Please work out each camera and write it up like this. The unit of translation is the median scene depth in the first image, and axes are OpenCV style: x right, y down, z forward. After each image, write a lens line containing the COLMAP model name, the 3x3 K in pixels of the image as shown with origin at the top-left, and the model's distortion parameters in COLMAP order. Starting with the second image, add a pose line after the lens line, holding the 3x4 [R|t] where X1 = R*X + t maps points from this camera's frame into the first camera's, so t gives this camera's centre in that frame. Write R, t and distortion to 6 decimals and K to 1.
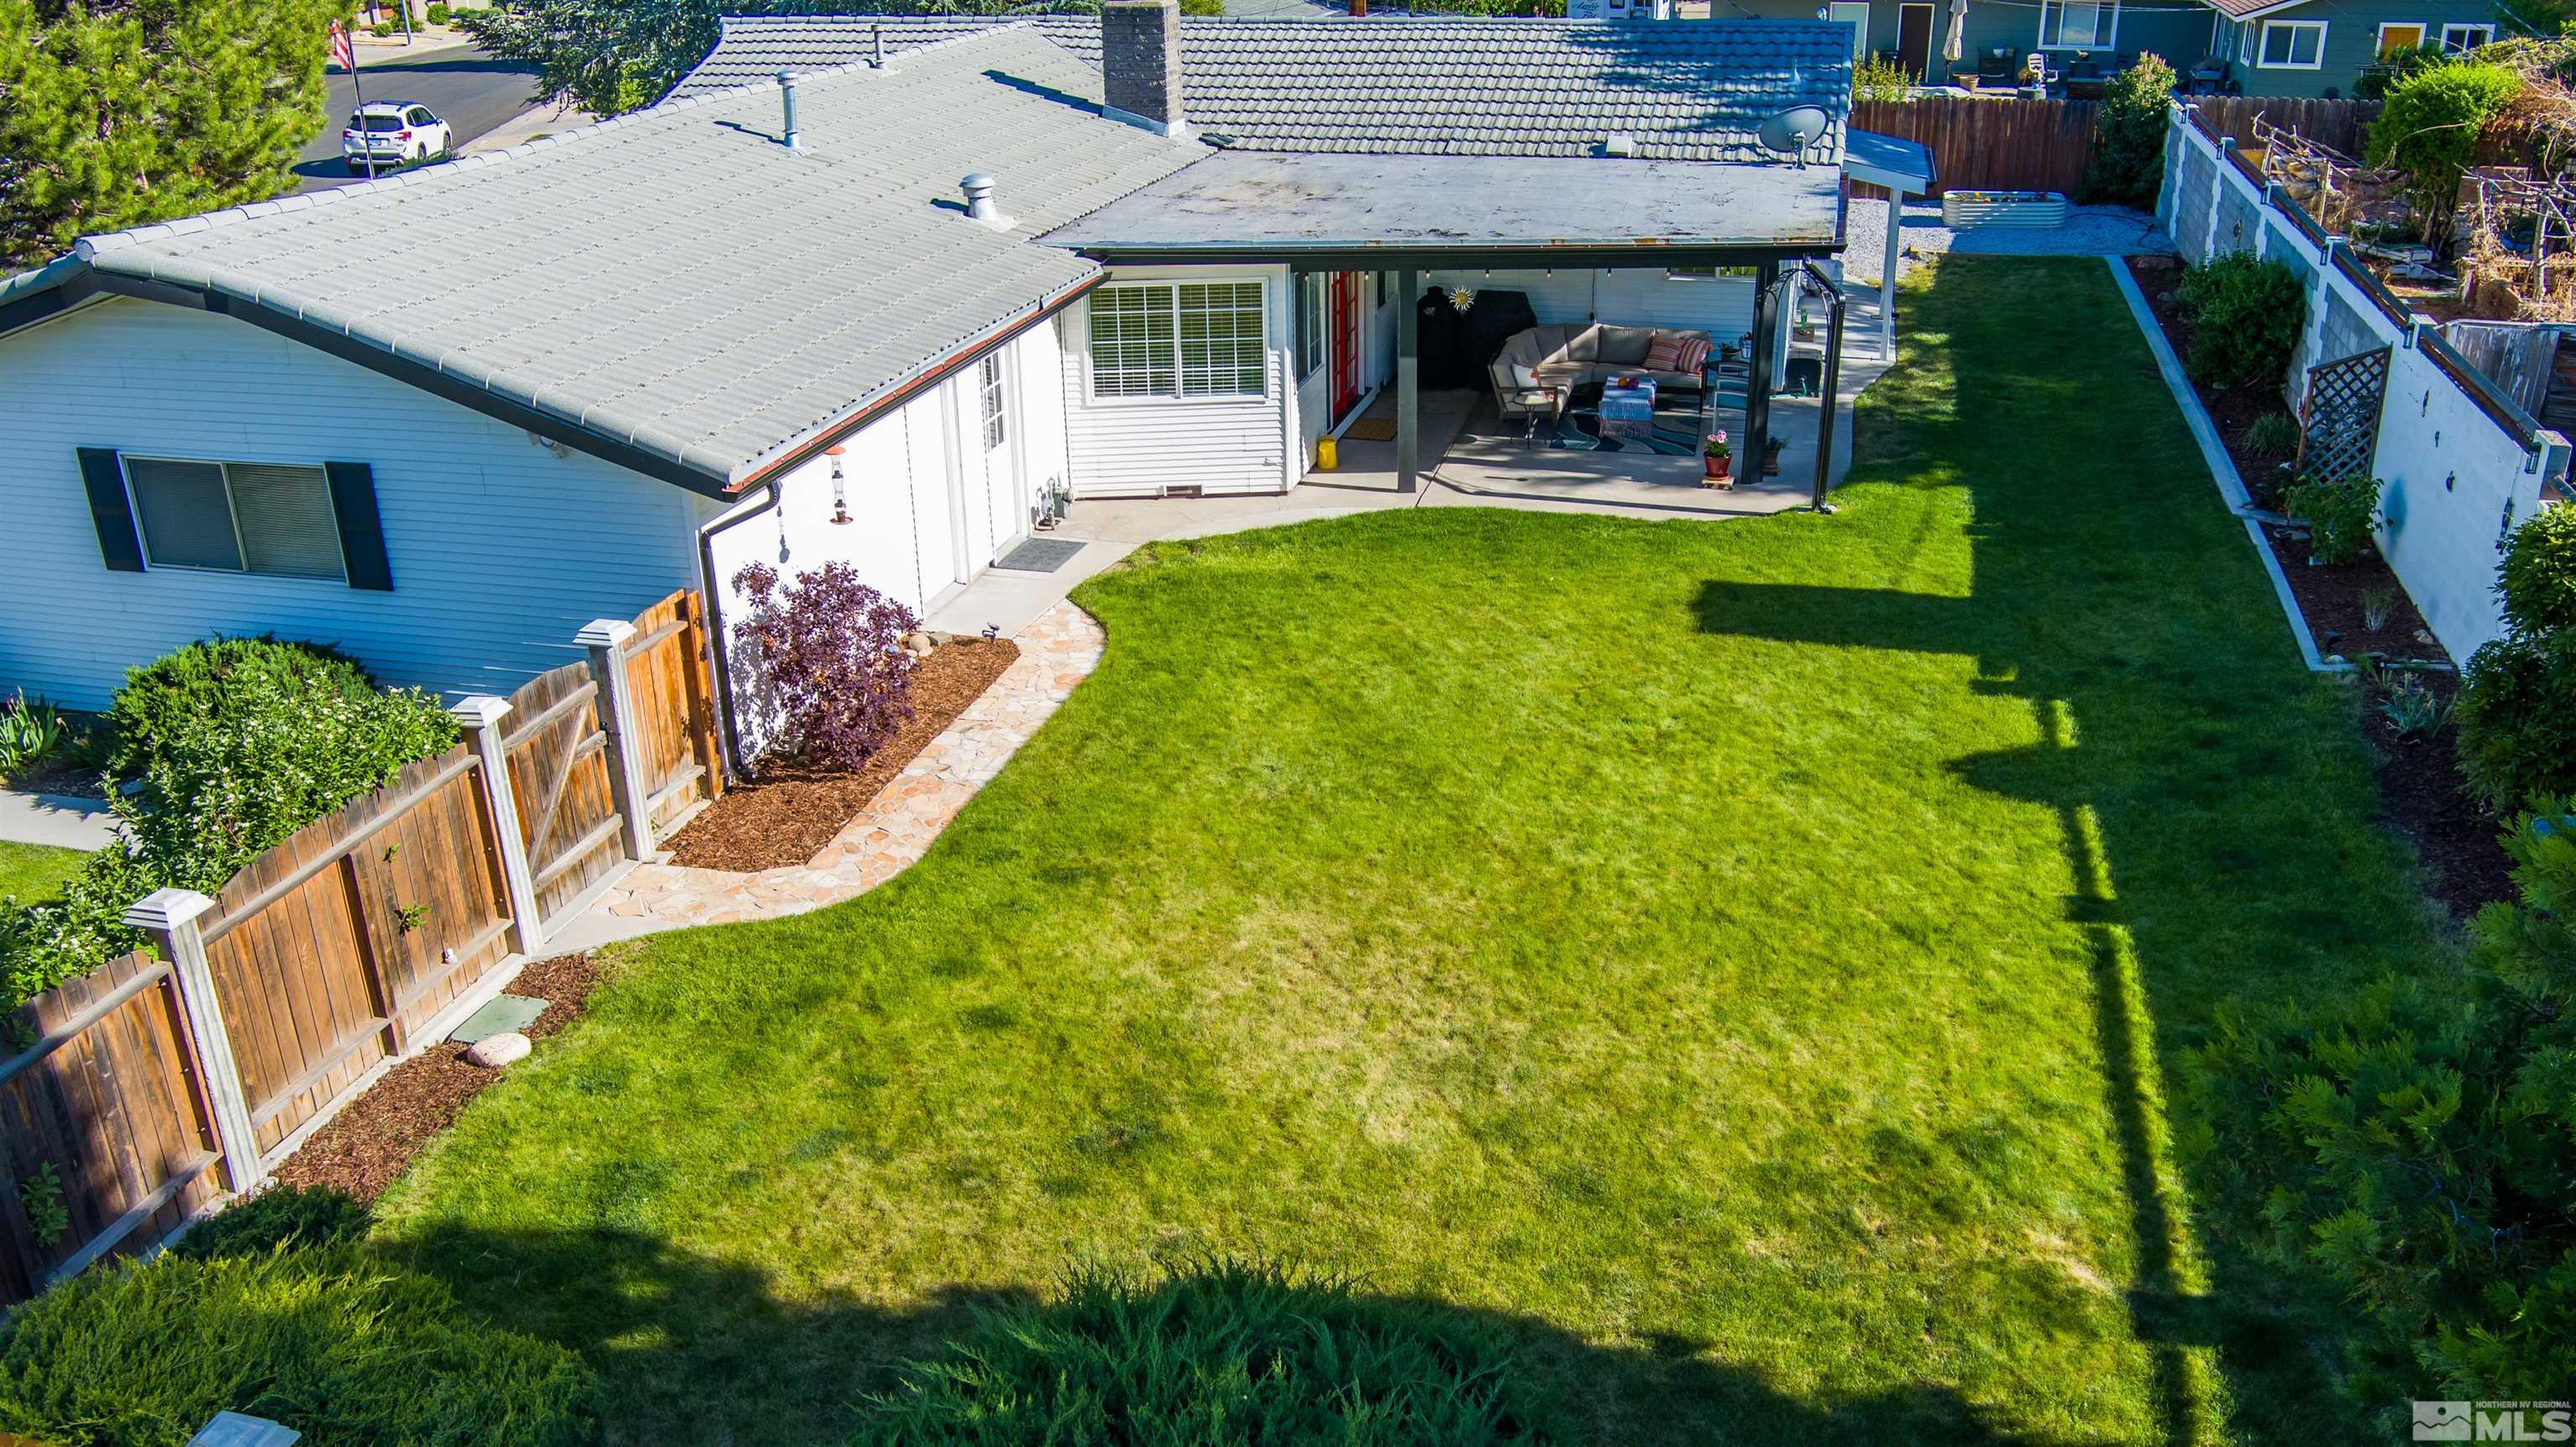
lens RADIAL K [[2095.3, 0, 1293.5], [0, 2095.3, 730.2], [0, 0, 1]] dist [-0.043788, -0.001064]
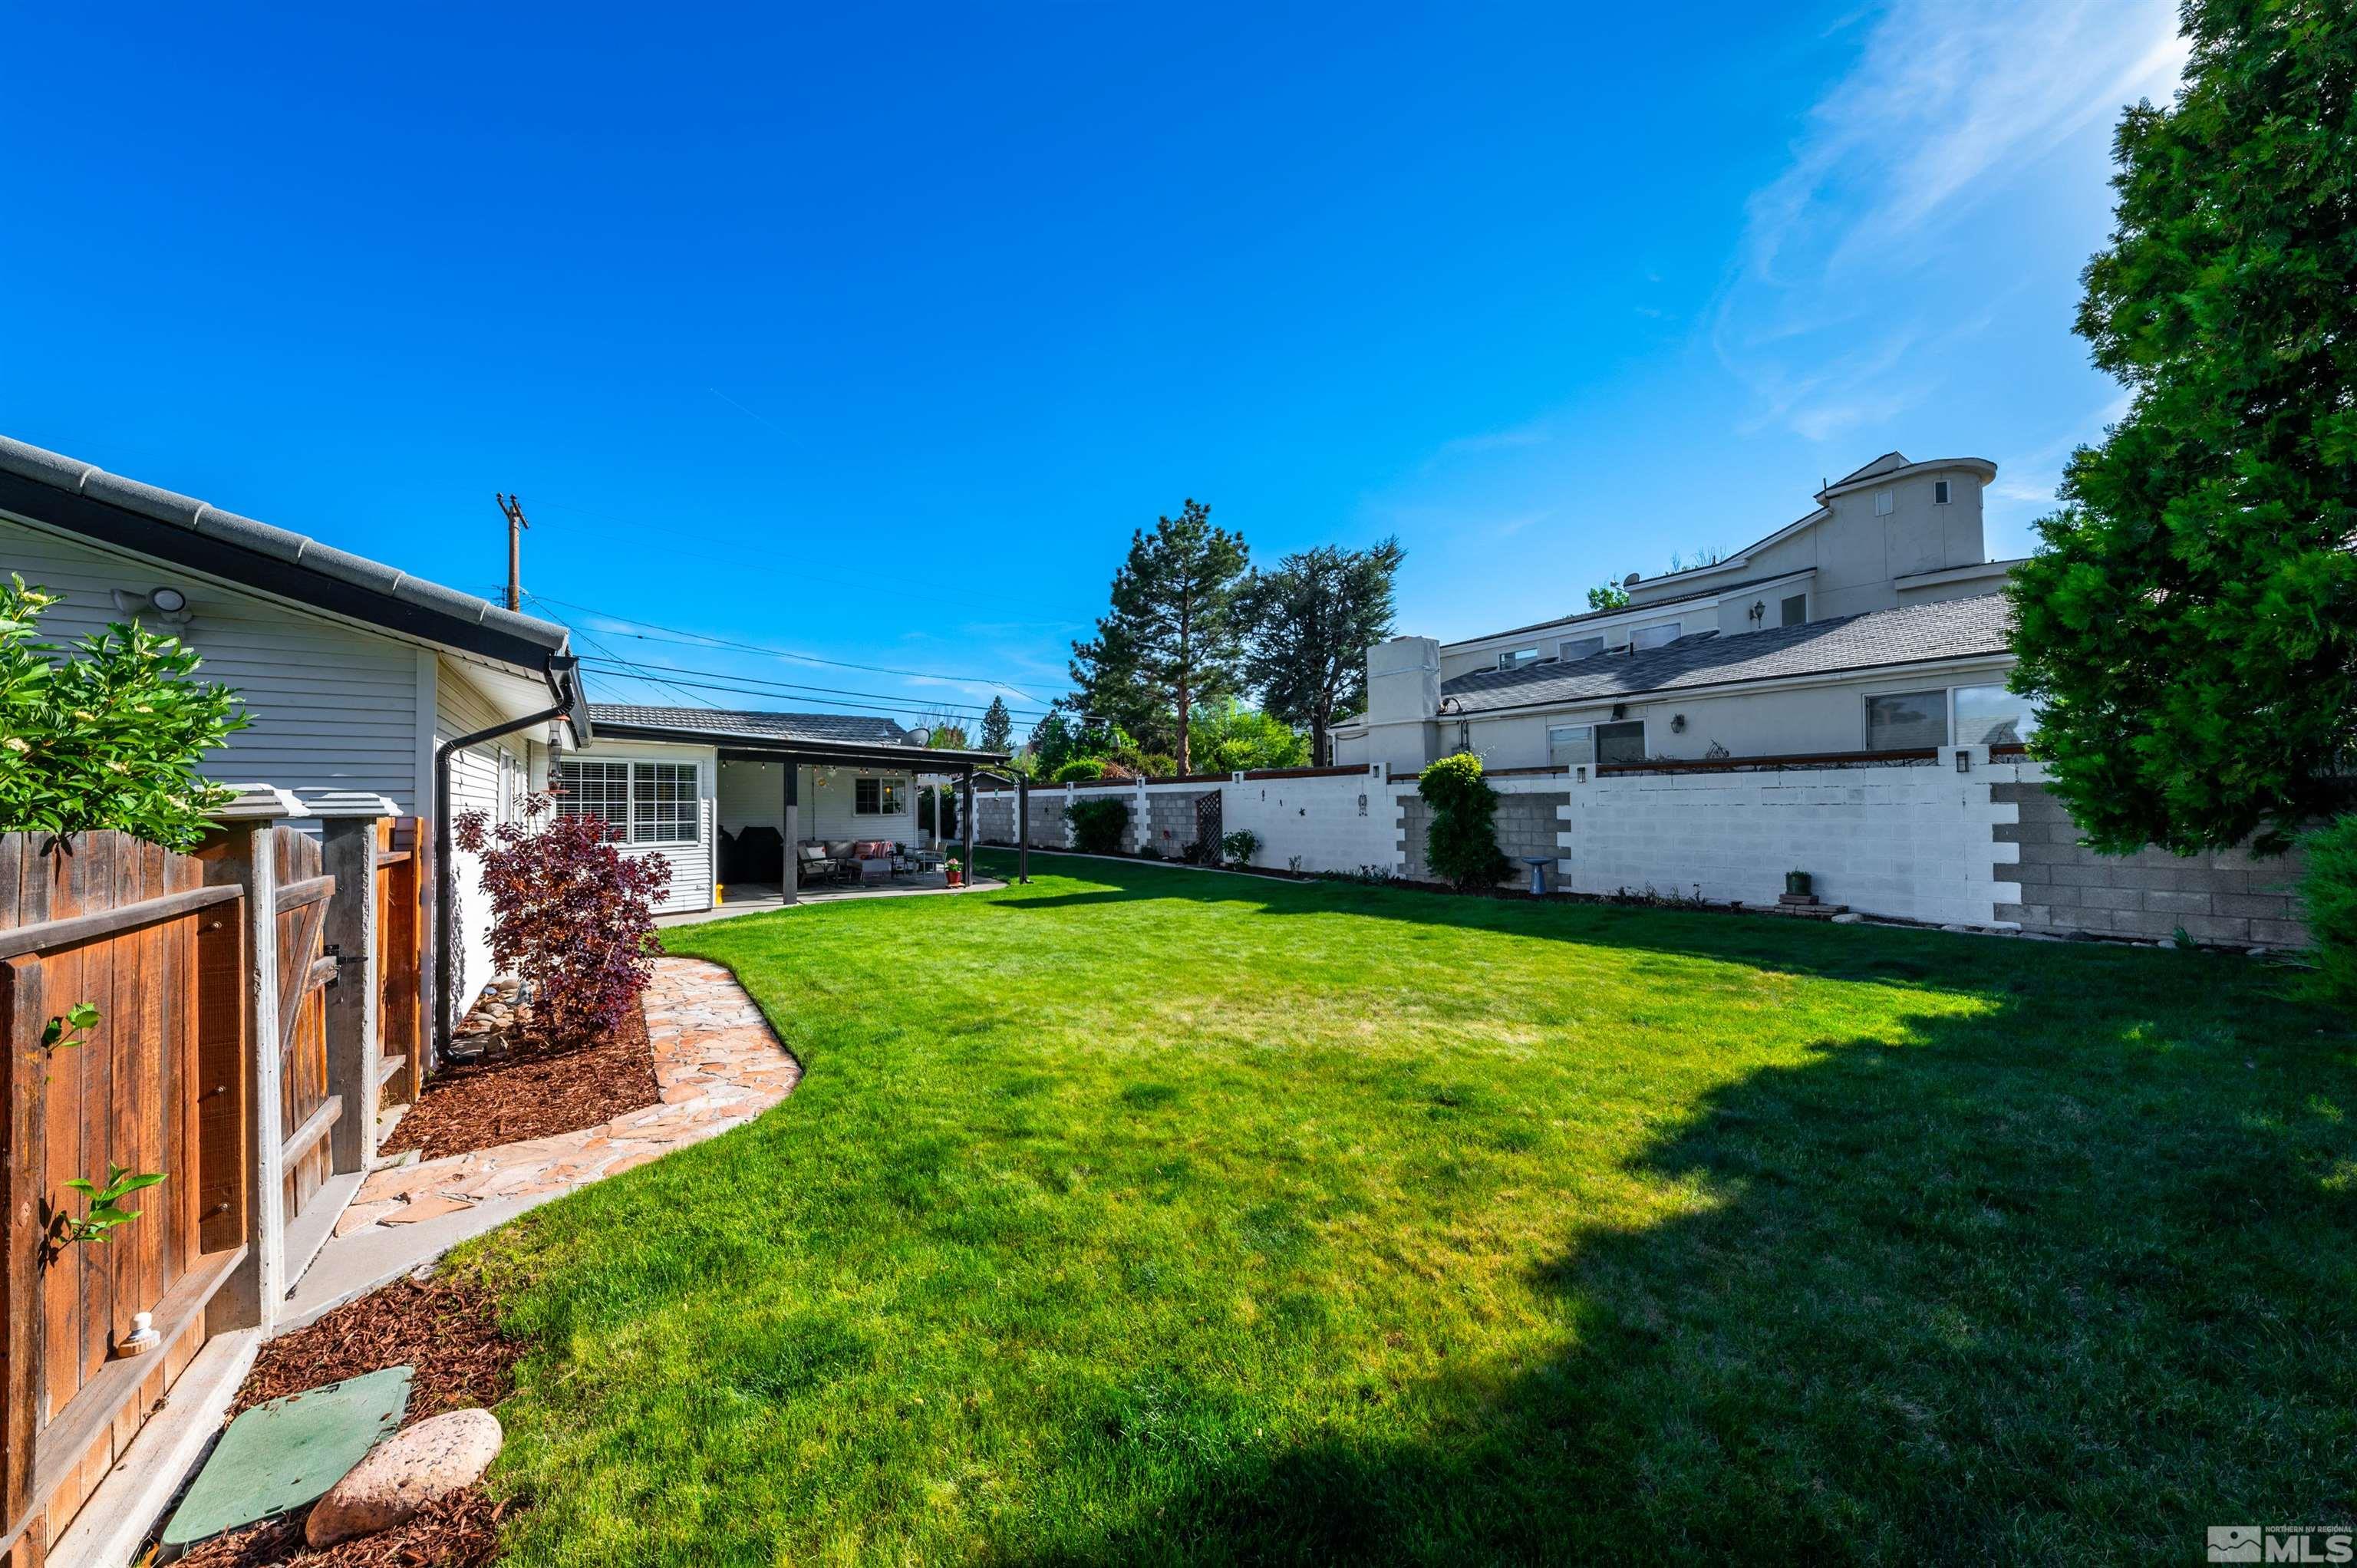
lens RADIAL K [[813.5, 0, 1171.8], [0, 813.5, 792.1], [0, 0, 1]] dist [0.002314, -0.000064]
pose [[0.648986, 0.018580, 0.760573, -0.329196], [0.302122, 0.911203, -0.280056, 0.097423], [-0.698240, 0.411538, 0.585745, 0.594413]]
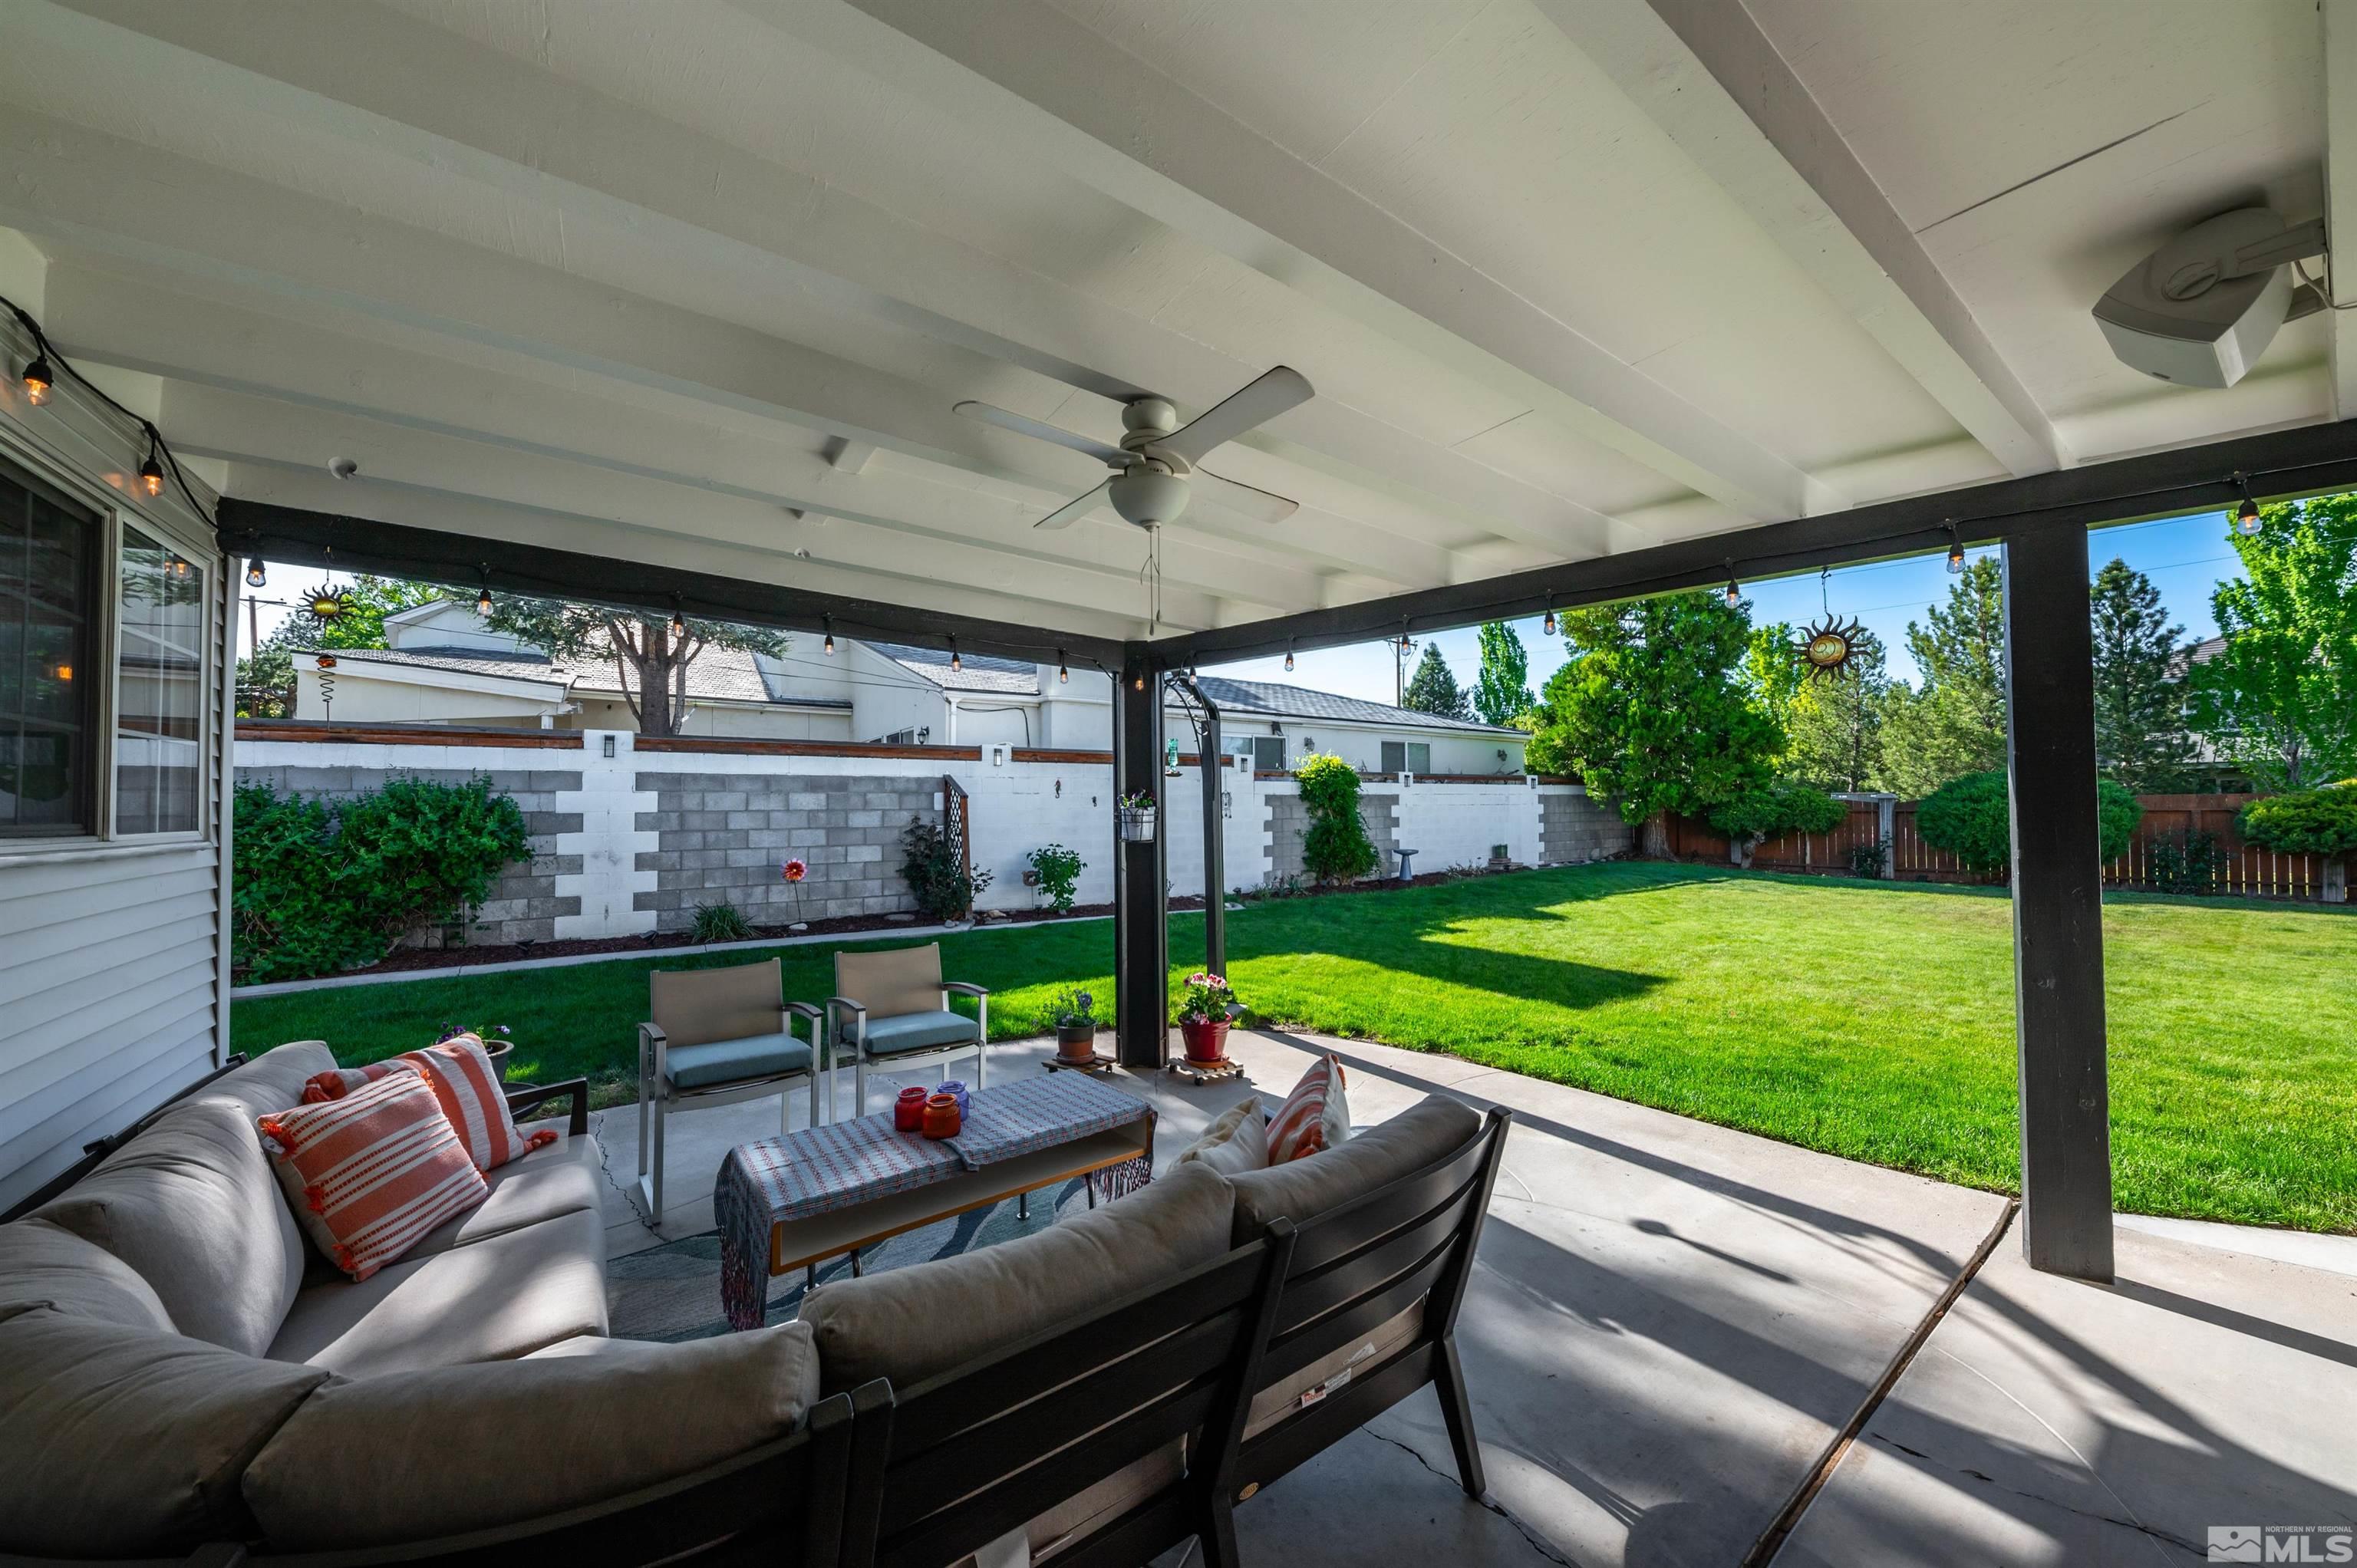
lens RADIAL K [[813.5, 0, 1172.1], [0, 813.5, 792.1], [0, 0, 1]] dist [0.002314, -0.000064]
pose [[-0.765161, 0.031448, 0.643071, 0.114089], [0.270872, 0.921834, 0.277219, -0.359614], [-0.584087, 0.386307, -0.713870, 1.654107]]
